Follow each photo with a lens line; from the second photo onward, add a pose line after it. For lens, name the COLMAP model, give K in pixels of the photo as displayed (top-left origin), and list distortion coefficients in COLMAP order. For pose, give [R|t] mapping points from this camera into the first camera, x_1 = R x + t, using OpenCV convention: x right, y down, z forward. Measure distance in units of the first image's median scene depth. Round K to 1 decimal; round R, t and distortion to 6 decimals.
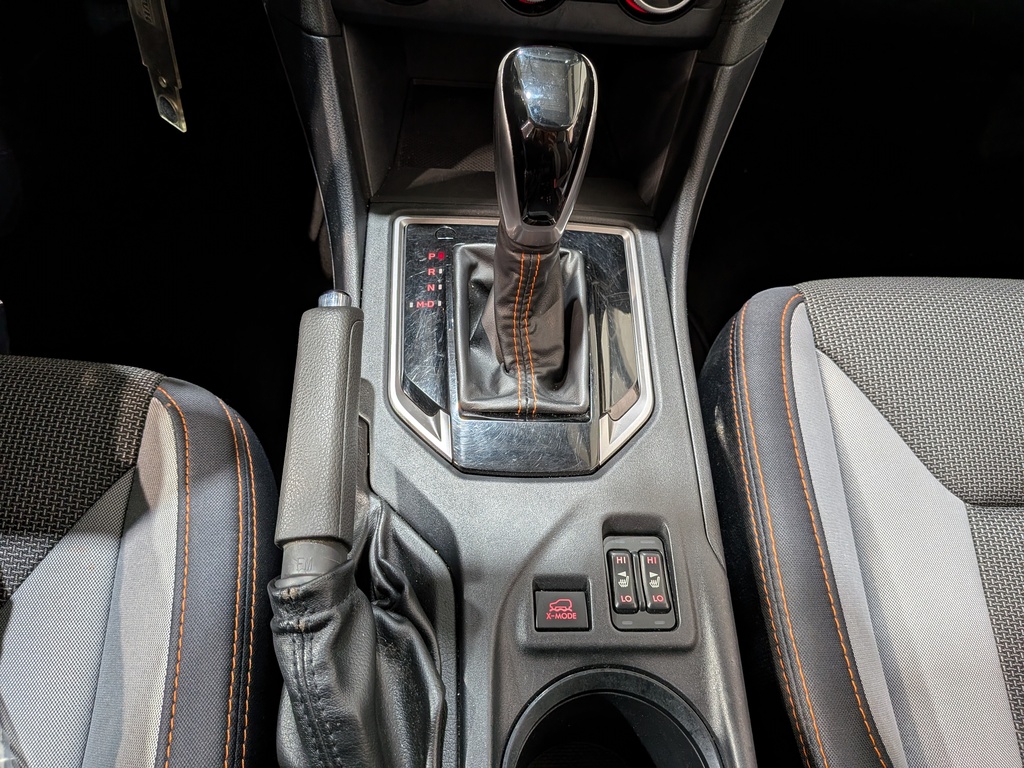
lens RADIAL K [[760.2, 0, 512.0], [0, 760.2, 384.0], [0, 0, 1]] dist [0.093752, -0.173242]
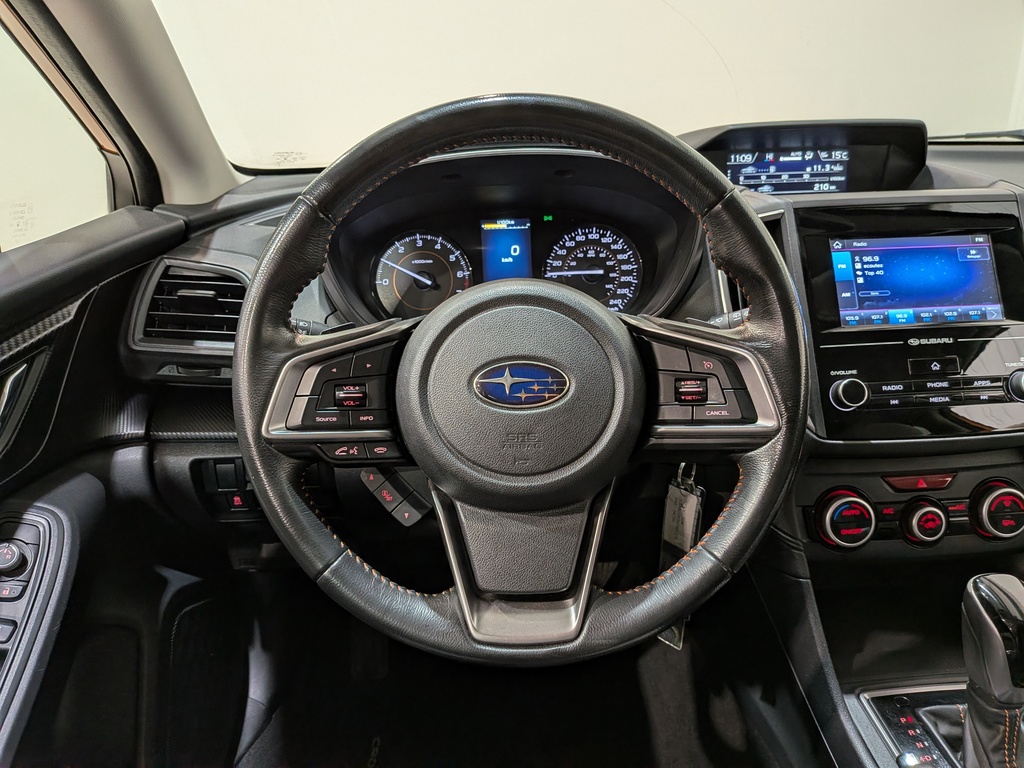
lens RADIAL K [[760.2, 0, 512.0], [0, 760.2, 384.0], [0, 0, 1]] dist [0.093752, -0.173242]
pose [[0.992334, -0.120092, -0.029182, -0.829419], [0.084946, 0.834293, -0.544738, 0.018370], [0.089765, 0.538083, 0.838098, -0.635632]]
